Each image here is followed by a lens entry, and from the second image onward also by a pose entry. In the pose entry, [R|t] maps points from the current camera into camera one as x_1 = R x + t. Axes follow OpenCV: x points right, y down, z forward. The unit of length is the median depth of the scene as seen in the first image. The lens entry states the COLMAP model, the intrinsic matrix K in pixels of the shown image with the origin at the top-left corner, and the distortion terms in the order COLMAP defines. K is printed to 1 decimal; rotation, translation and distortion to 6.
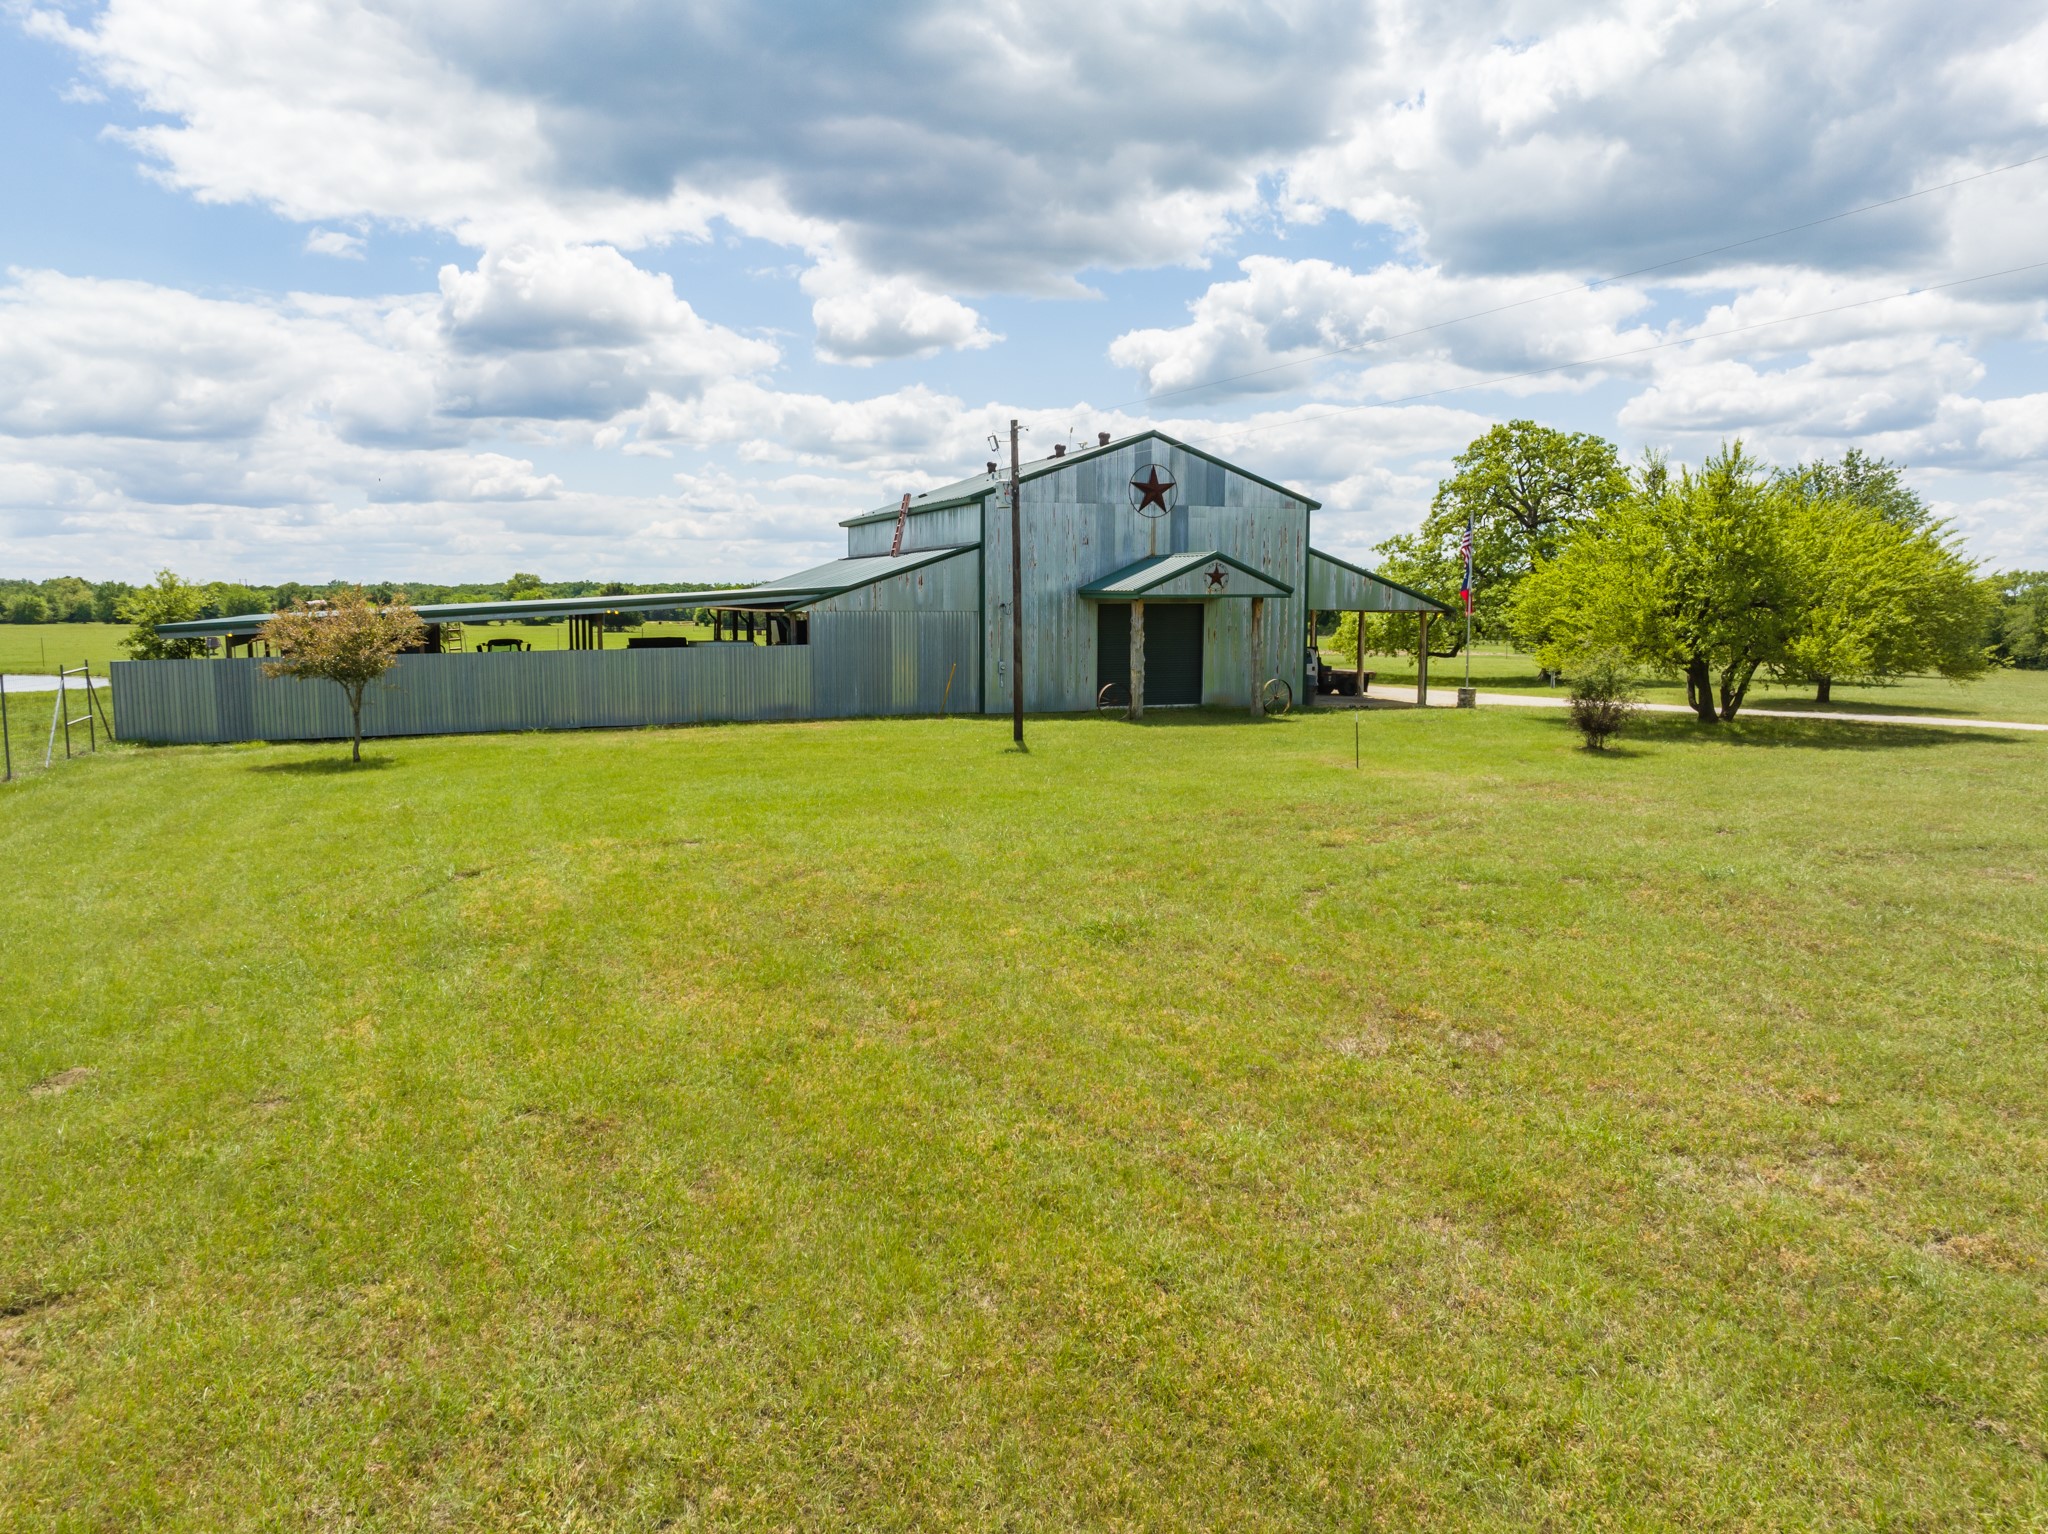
lens RADIAL K [[1435.6, 0, 1009.0], [0, 1435.6, 766.7], [0, 0, 1]] dist [-0.041436, 0.021053]
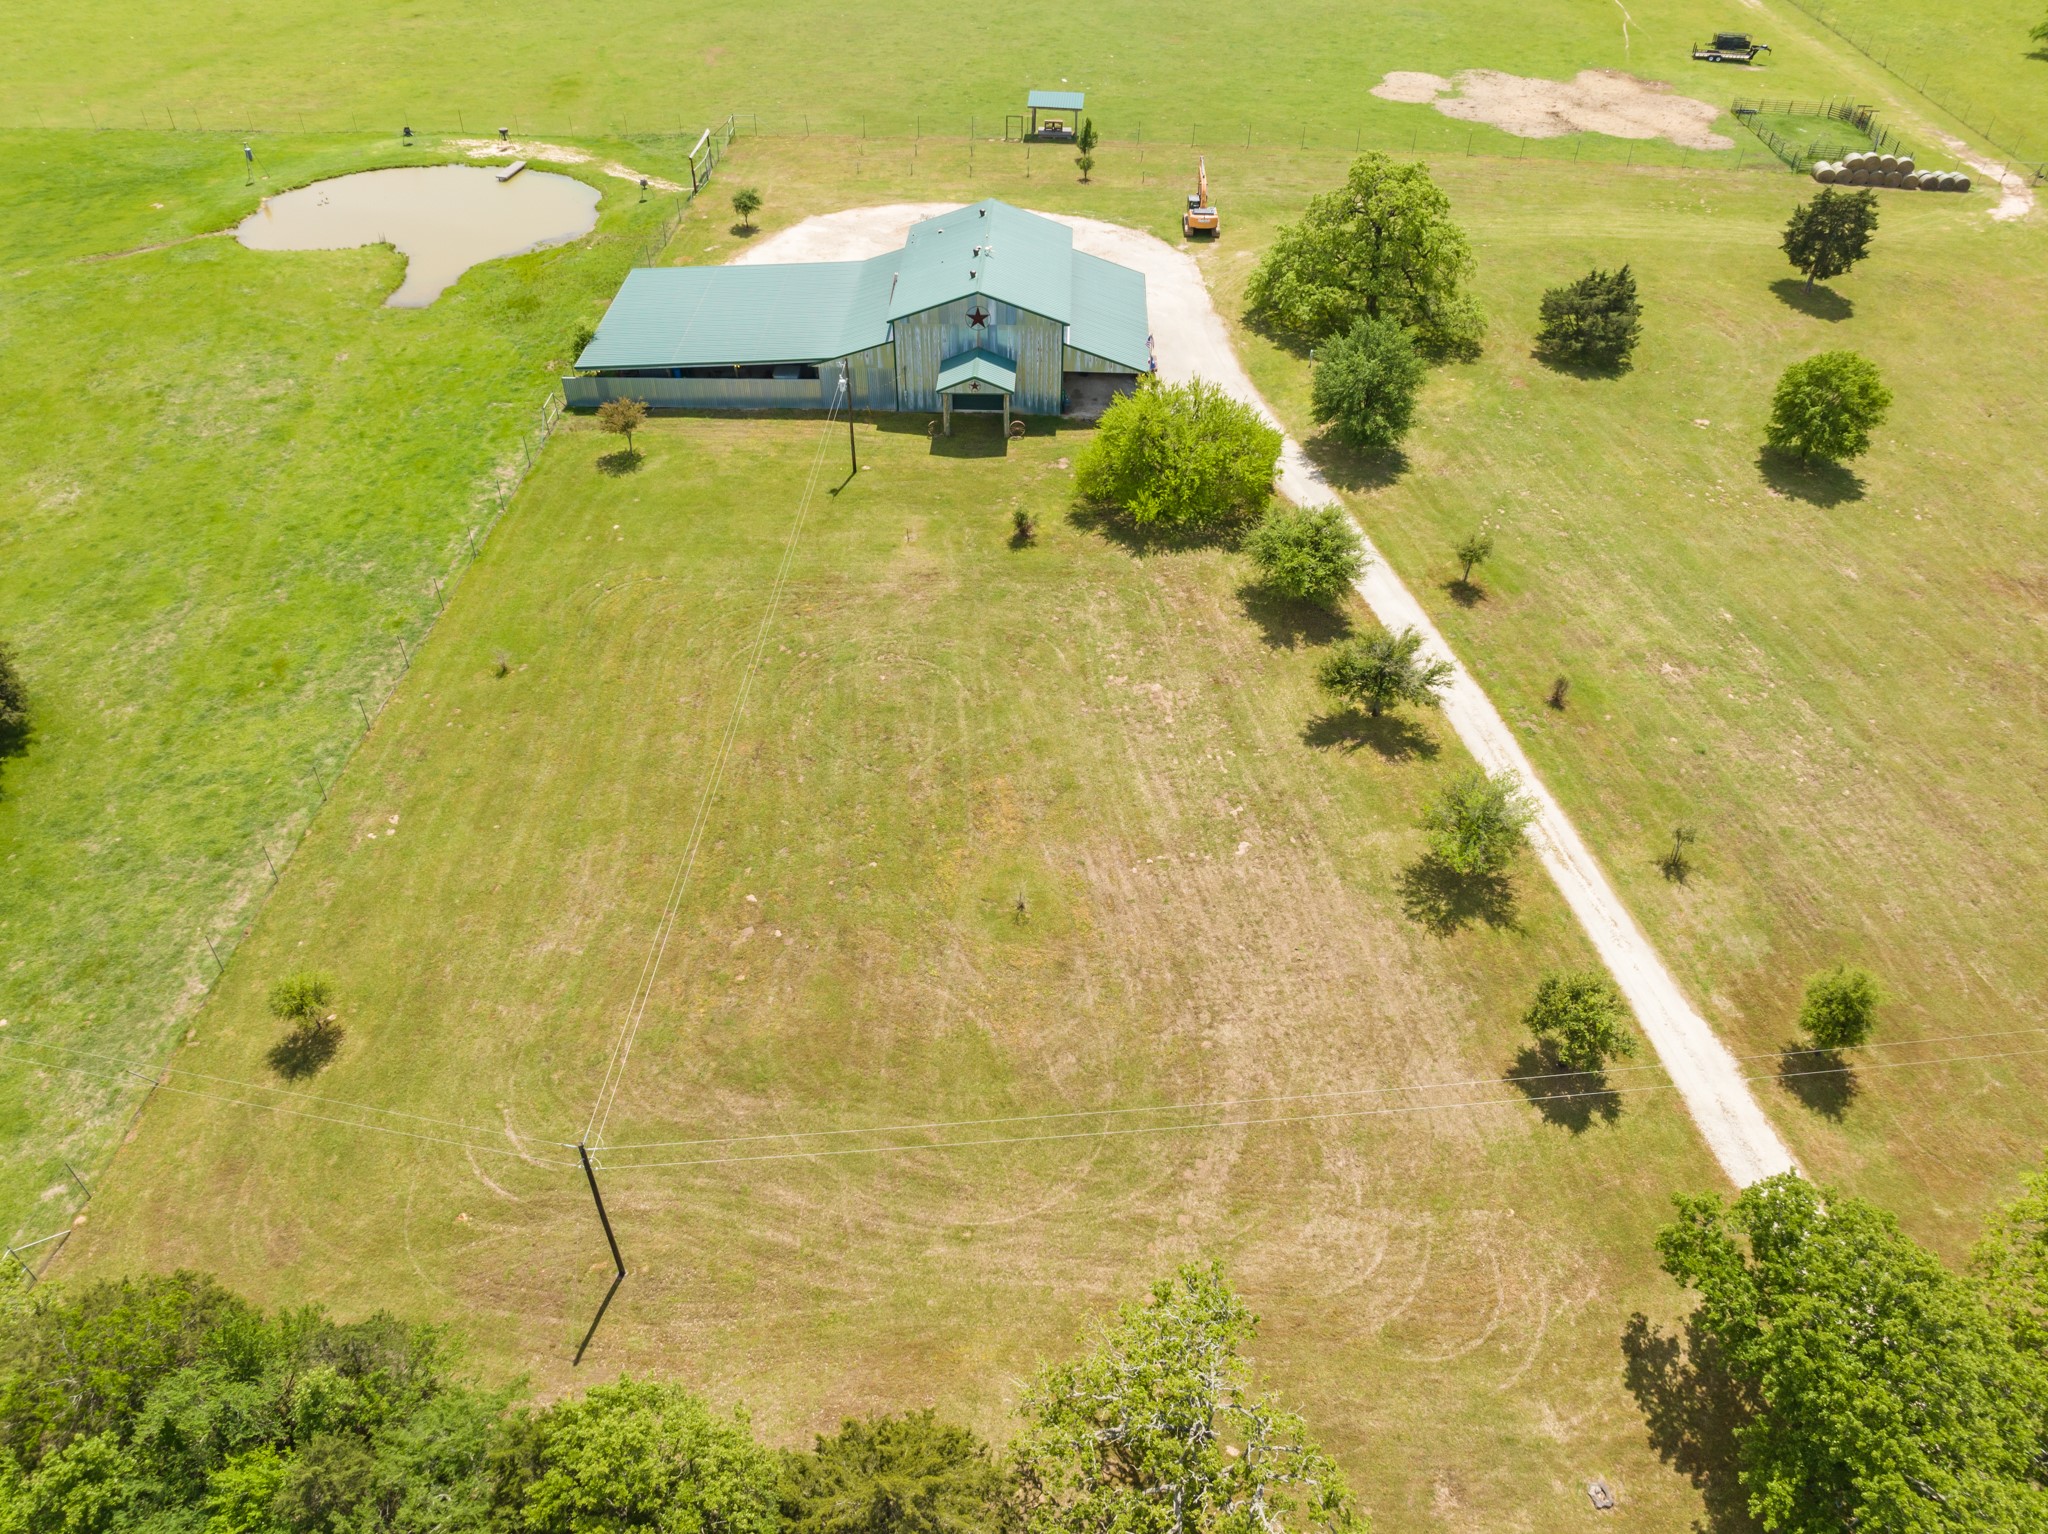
lens RADIAL K [[1435.6, 0, 1011.4], [0, 1435.6, 758.7], [0, 0, 1]] dist [-0.041436, 0.021053]
pose [[0.922637, 0.253528, -0.290628, 0.921441], [-0.040913, 0.813655, 0.579906, -0.887212], [0.383493, -0.523153, 0.761081, -0.918055]]
